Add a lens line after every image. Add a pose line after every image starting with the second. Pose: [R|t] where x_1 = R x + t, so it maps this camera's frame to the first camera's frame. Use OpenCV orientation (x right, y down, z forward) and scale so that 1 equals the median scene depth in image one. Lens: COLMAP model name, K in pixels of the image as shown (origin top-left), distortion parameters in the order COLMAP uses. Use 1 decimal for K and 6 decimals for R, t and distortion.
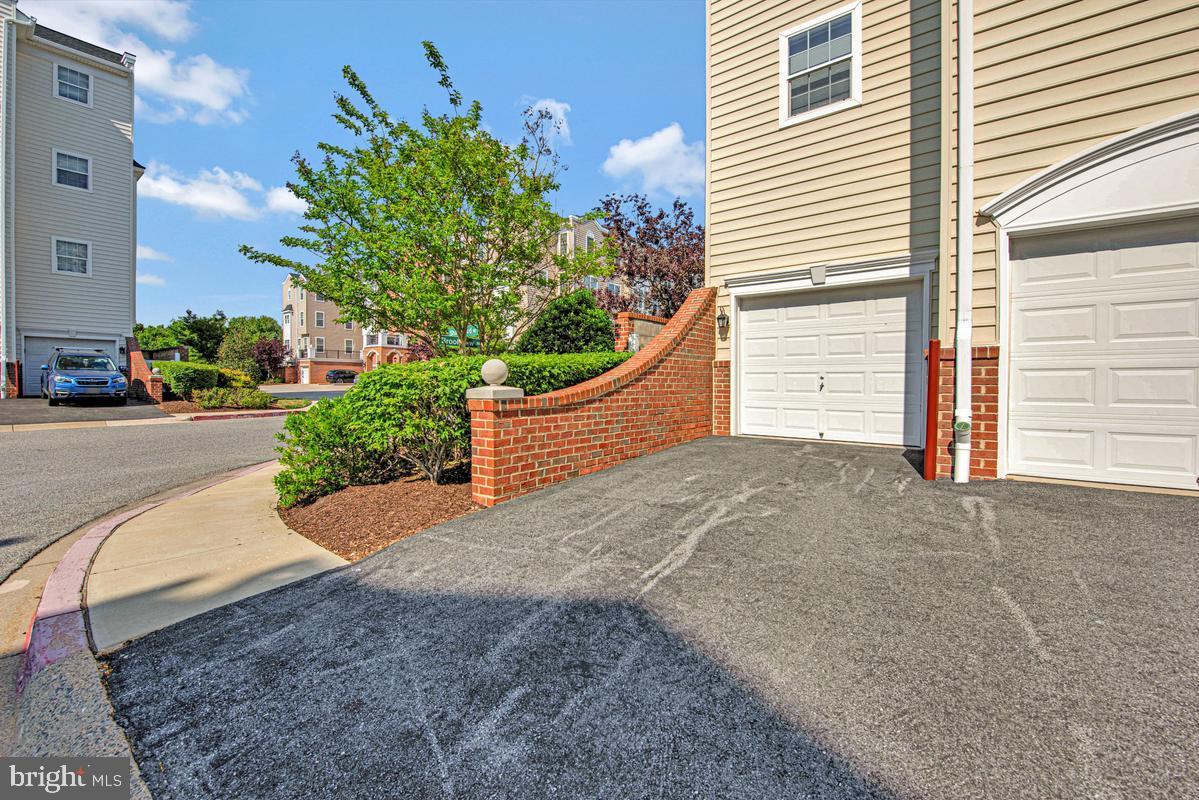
lens RADIAL K [[490.0, 0, 615.8], [0, 490.0, 397.3], [0, 0, 1]] dist [-0.012476, -0.000138]
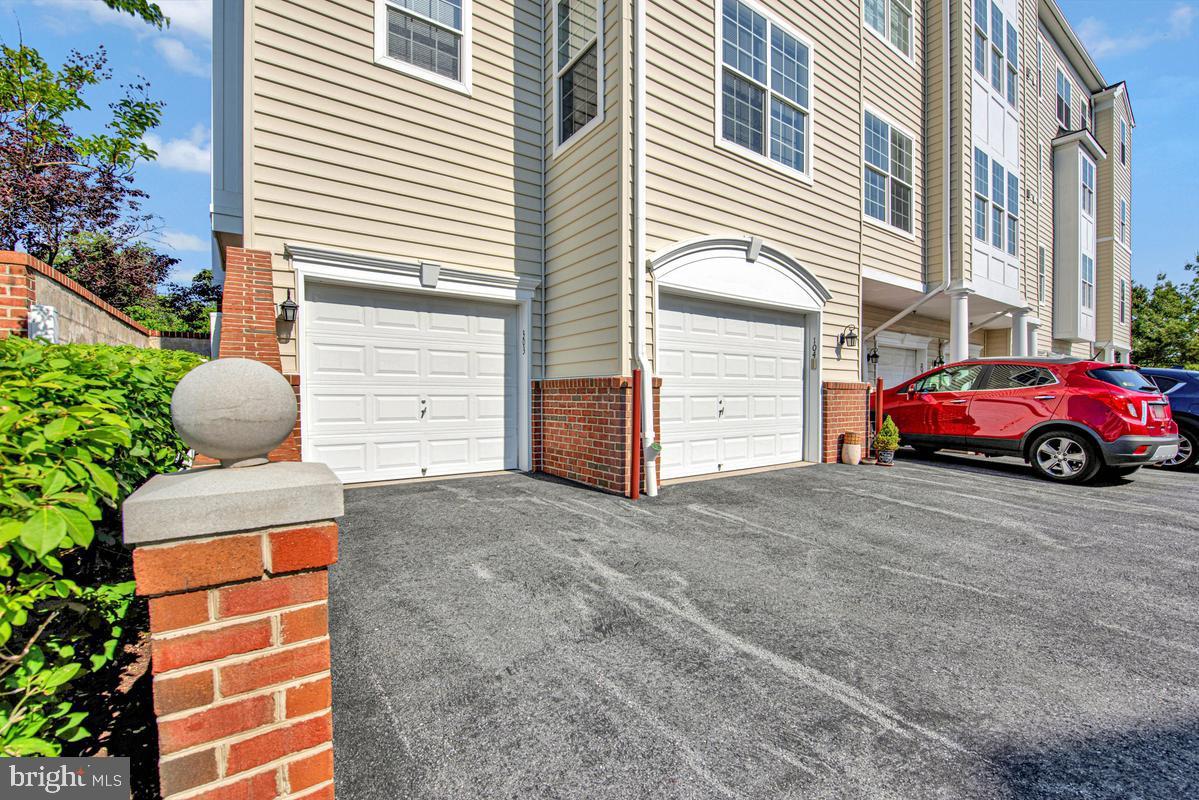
lens RADIAL K [[492.9, 0, 594.2], [0, 492.9, 409.9], [0, 0, 1]] dist [-0.013330, -0.000648]
pose [[0.328458, -0.026478, 0.944148, -0.428074], [0.031332, 0.999362, 0.017127, -0.051003], [-0.943999, 0.023957, 0.329078, 0.750506]]
